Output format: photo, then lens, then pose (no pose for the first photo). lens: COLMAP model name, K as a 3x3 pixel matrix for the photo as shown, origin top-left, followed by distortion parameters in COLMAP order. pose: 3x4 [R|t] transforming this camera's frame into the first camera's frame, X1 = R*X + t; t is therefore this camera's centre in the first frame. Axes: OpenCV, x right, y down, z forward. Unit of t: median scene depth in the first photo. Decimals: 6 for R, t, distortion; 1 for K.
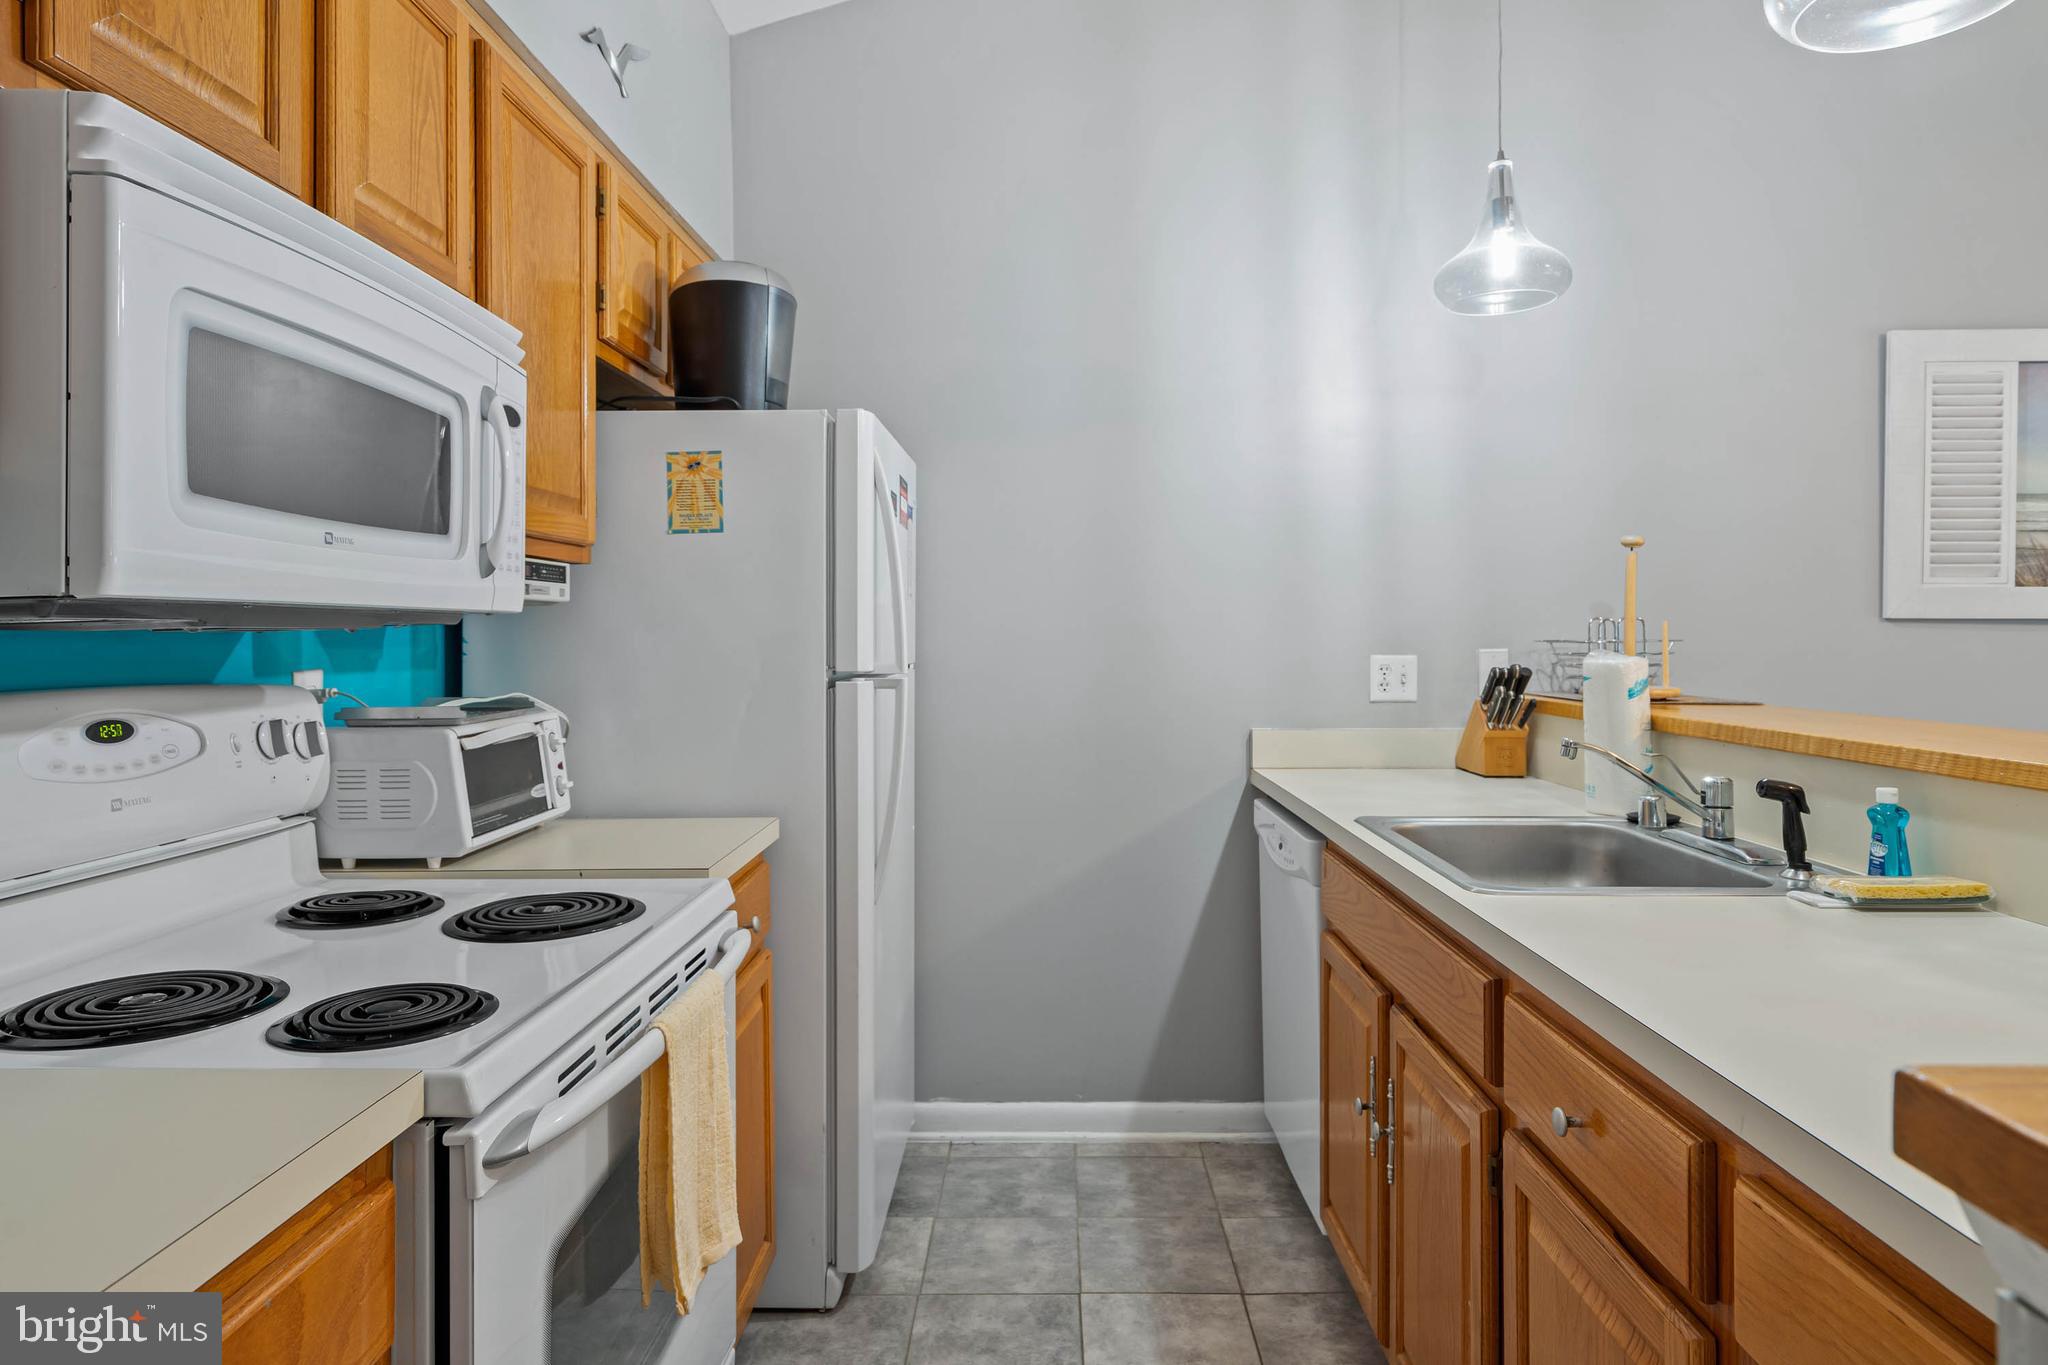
lens RADIAL K [[1200.9, 0, 1019.2], [0, 1200.9, 637.8], [0, 0, 1]] dist [0.003166, 0.001246]
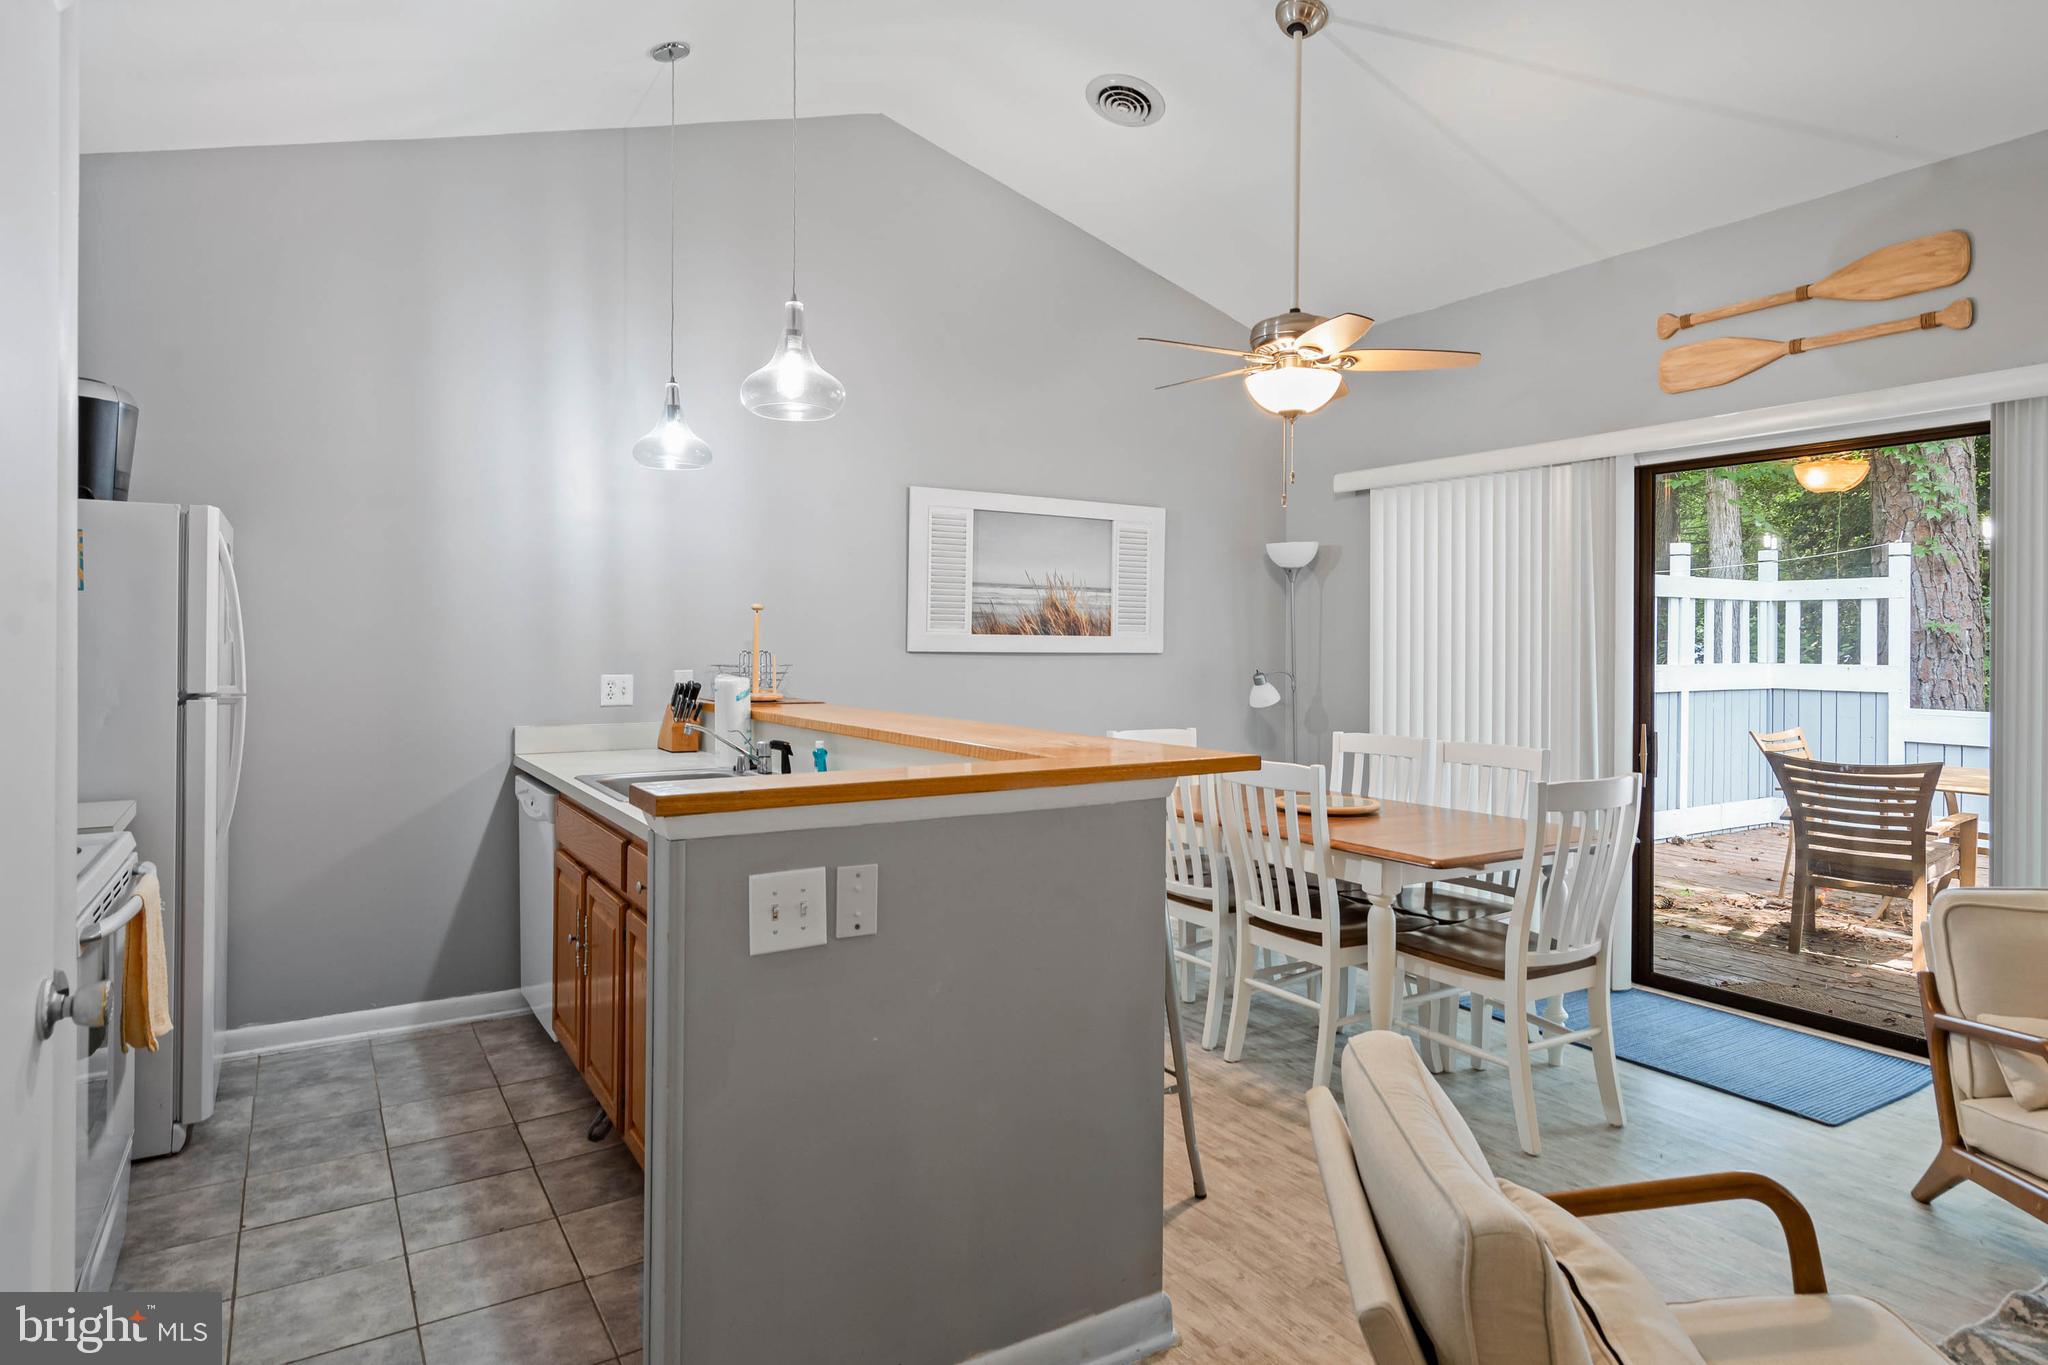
lens RADIAL K [[1176.7, 0, 1025.8], [0, 1176.7, 638.5], [0, 0, 1]] dist [0.004636, 0.002247]
pose [[0.836569, 0.009476, 0.547780, -0.087532], [-0.007256, 0.999954, -0.006217, -0.033281], [-0.547814, 0.001226, 0.836599, -0.666712]]
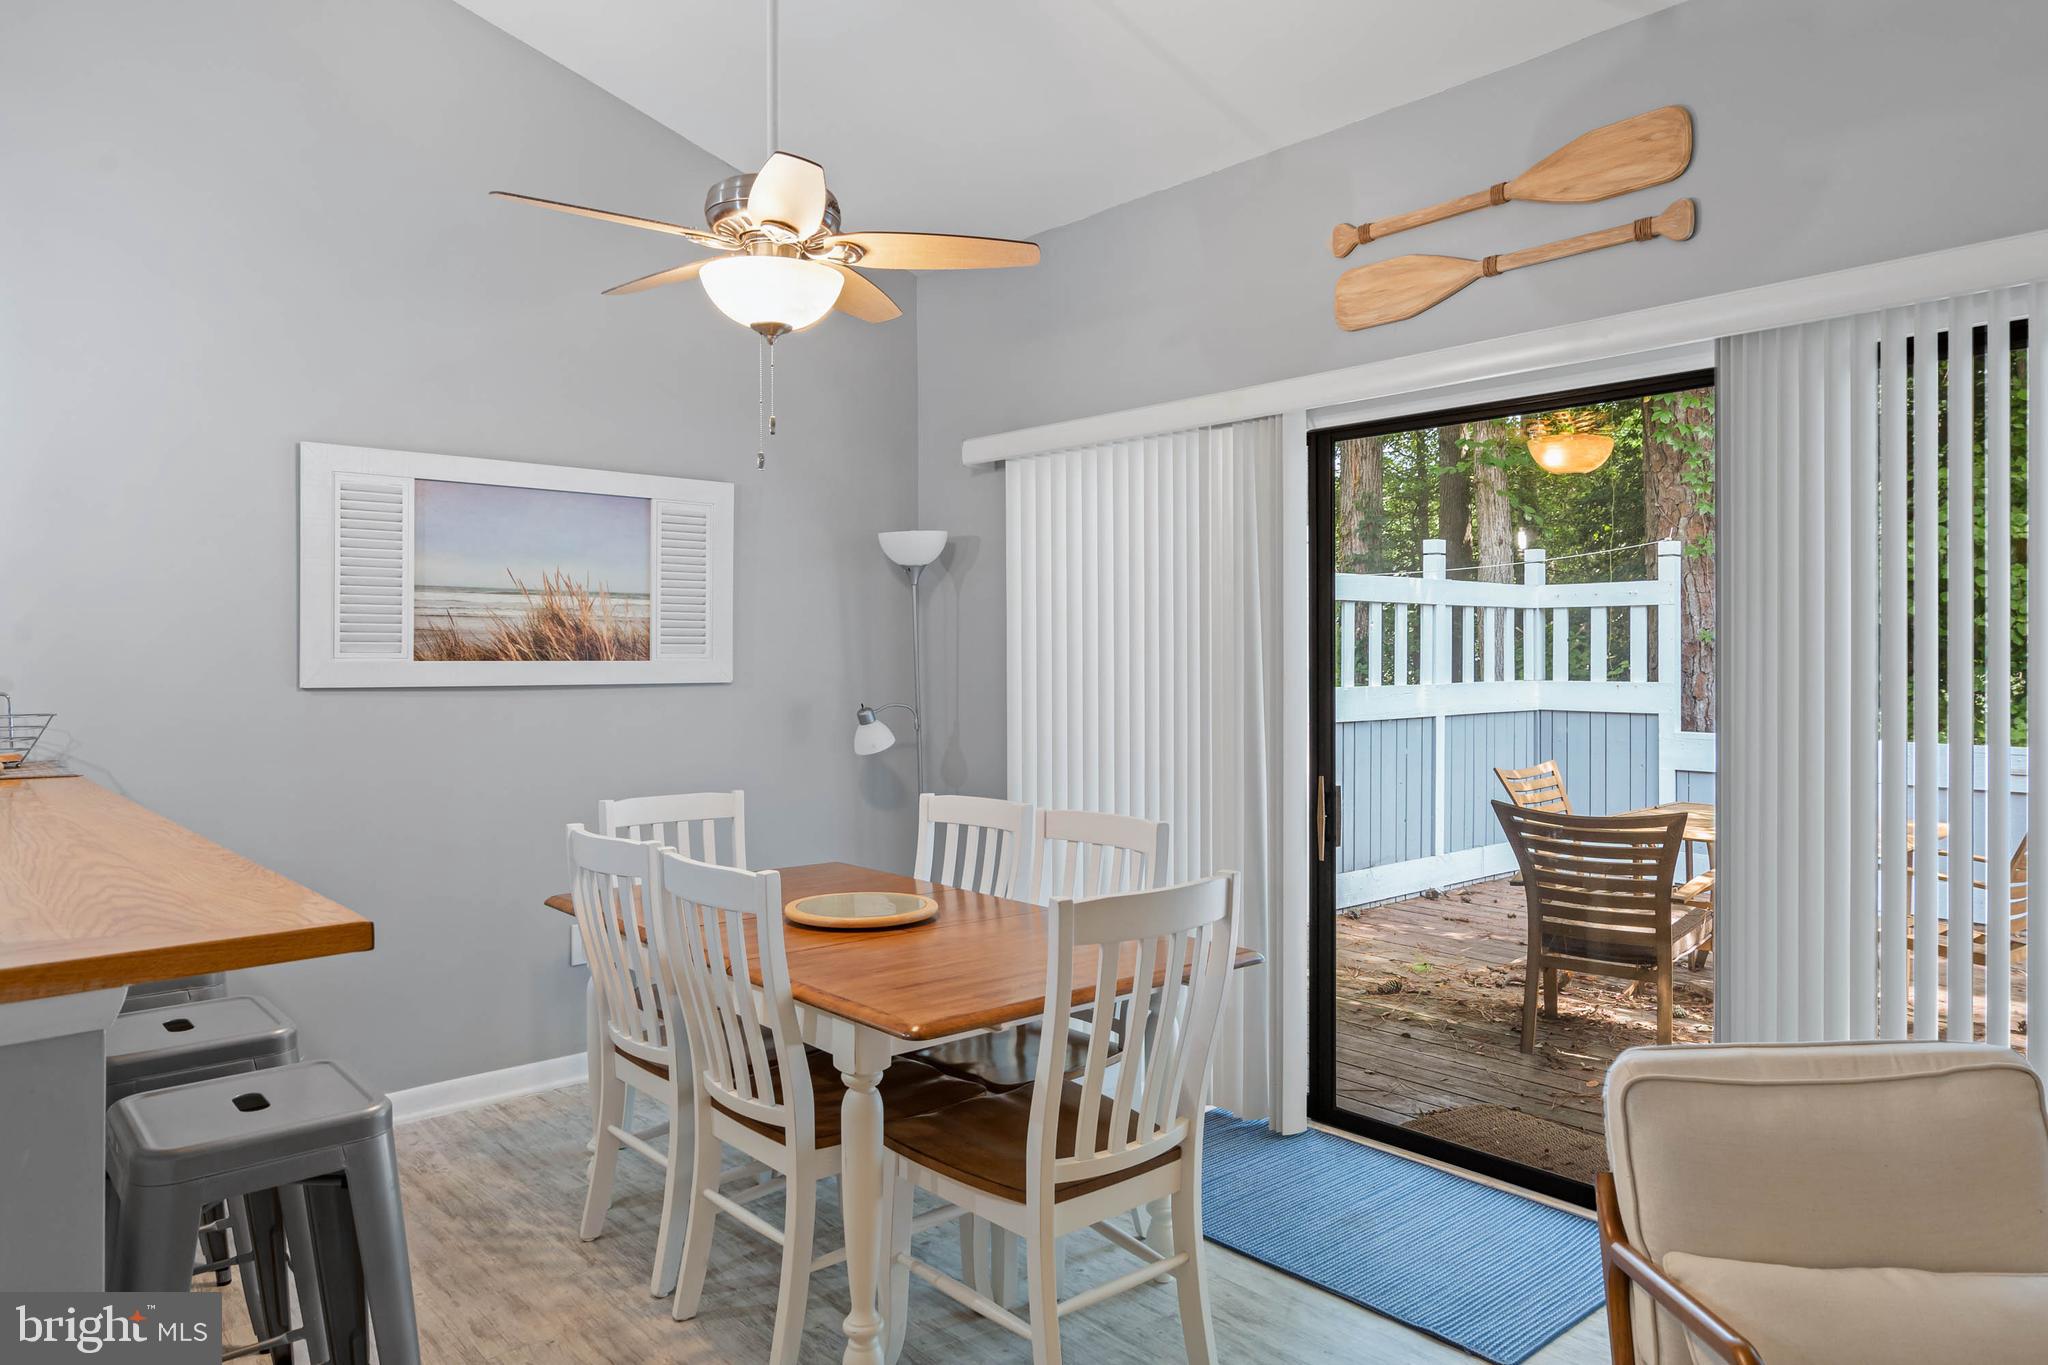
lens RADIAL K [[1330.9, 0, 1026.3], [0, 1330.9, 655.8], [0, 0, 1]] dist [0.004572, 0.001121]
pose [[0.735464, 0.000800, 0.677563, 0.473027], [0.001683, 0.999994, -0.003007, -0.054918], [-0.677562, 0.003352, 0.735458, -0.553529]]
